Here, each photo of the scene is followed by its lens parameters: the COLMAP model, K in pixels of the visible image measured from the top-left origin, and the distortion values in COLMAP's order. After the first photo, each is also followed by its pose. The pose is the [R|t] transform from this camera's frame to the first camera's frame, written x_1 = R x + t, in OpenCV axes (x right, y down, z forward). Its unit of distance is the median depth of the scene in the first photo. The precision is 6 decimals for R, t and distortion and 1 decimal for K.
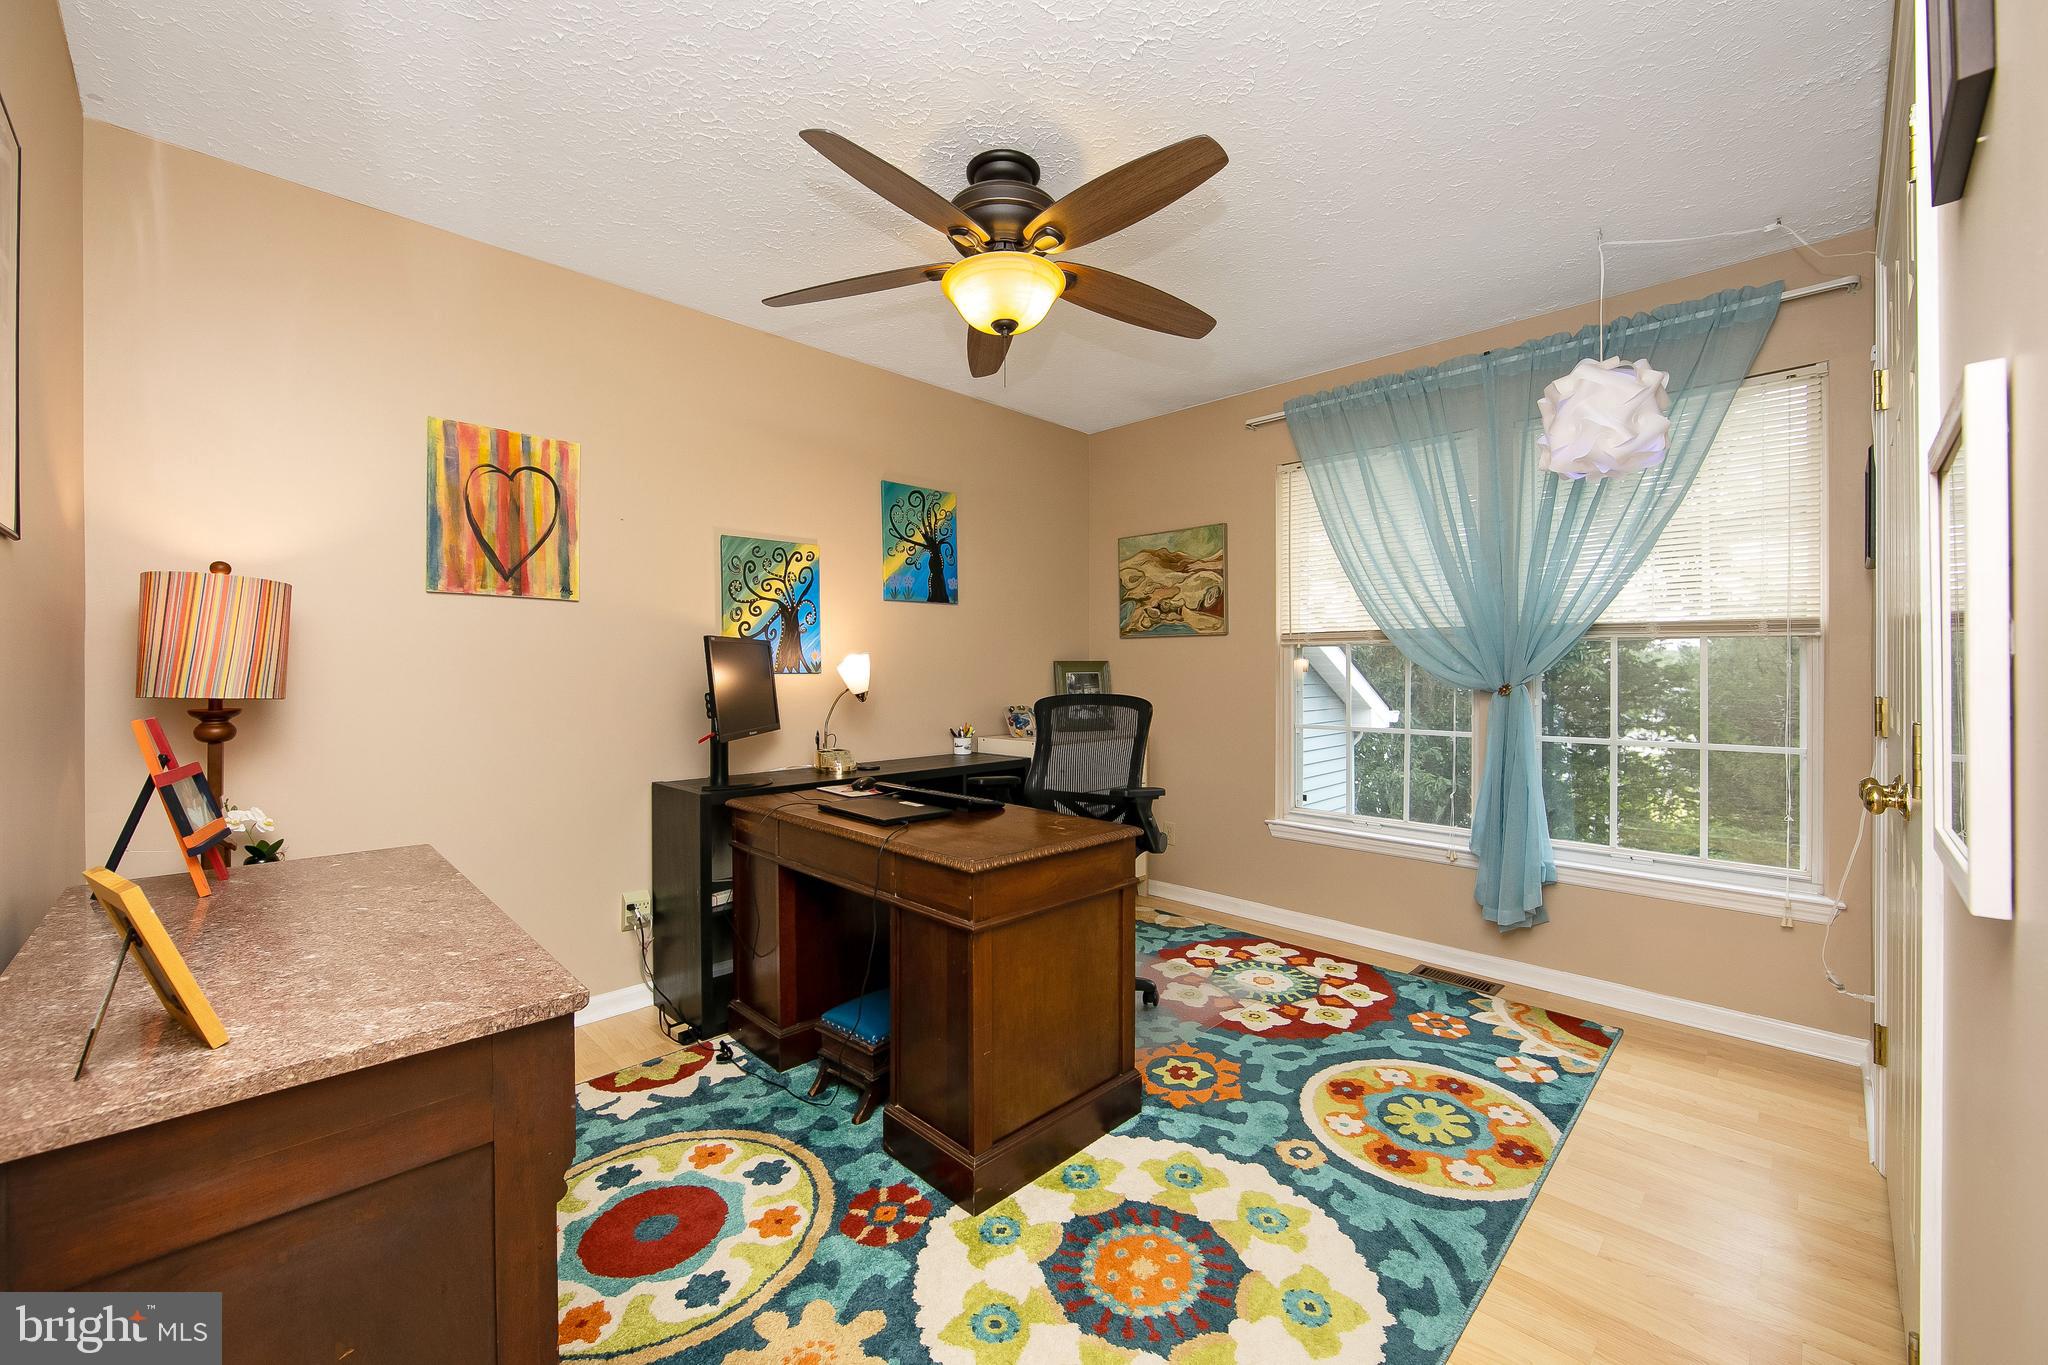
lens RADIAL K [[819.2, 0, 1023.2], [0, 819.2, 674.2], [0, 0, 1]] dist [-0.012076, 0.002508]
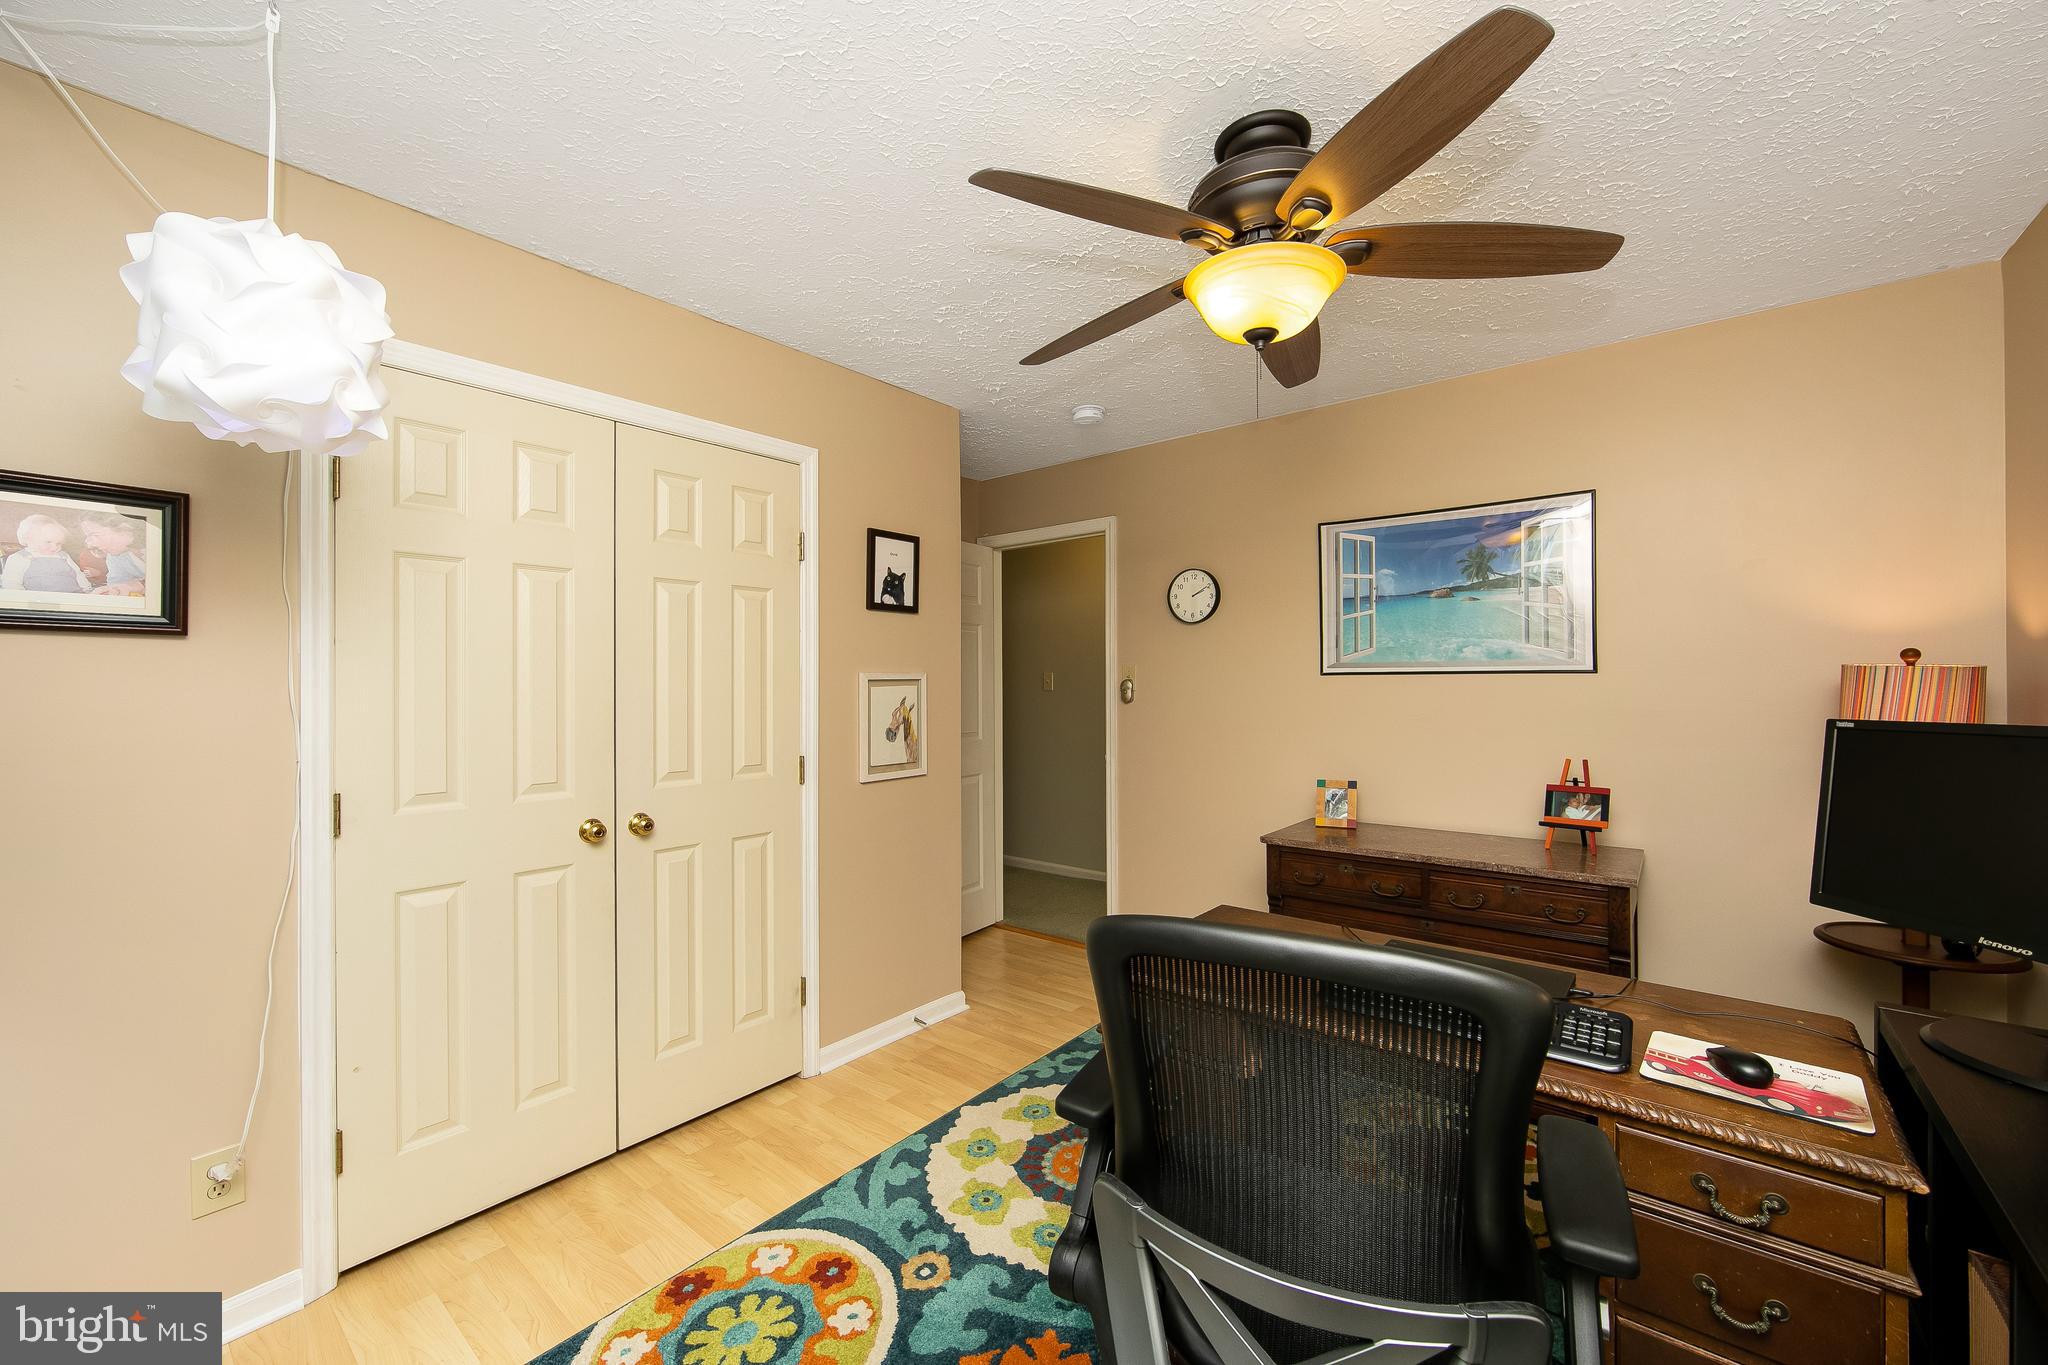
lens RADIAL K [[819.2, 0, 1023.4], [0, 819.2, 683.1], [0, 0, 1]] dist [-0.012076, 0.002508]
pose [[-0.995108, 0.002829, -0.098757, 0.338690], [0.003536, 0.999969, -0.006984, -0.095678], [0.098734, -0.007299, -0.995087, 2.080192]]
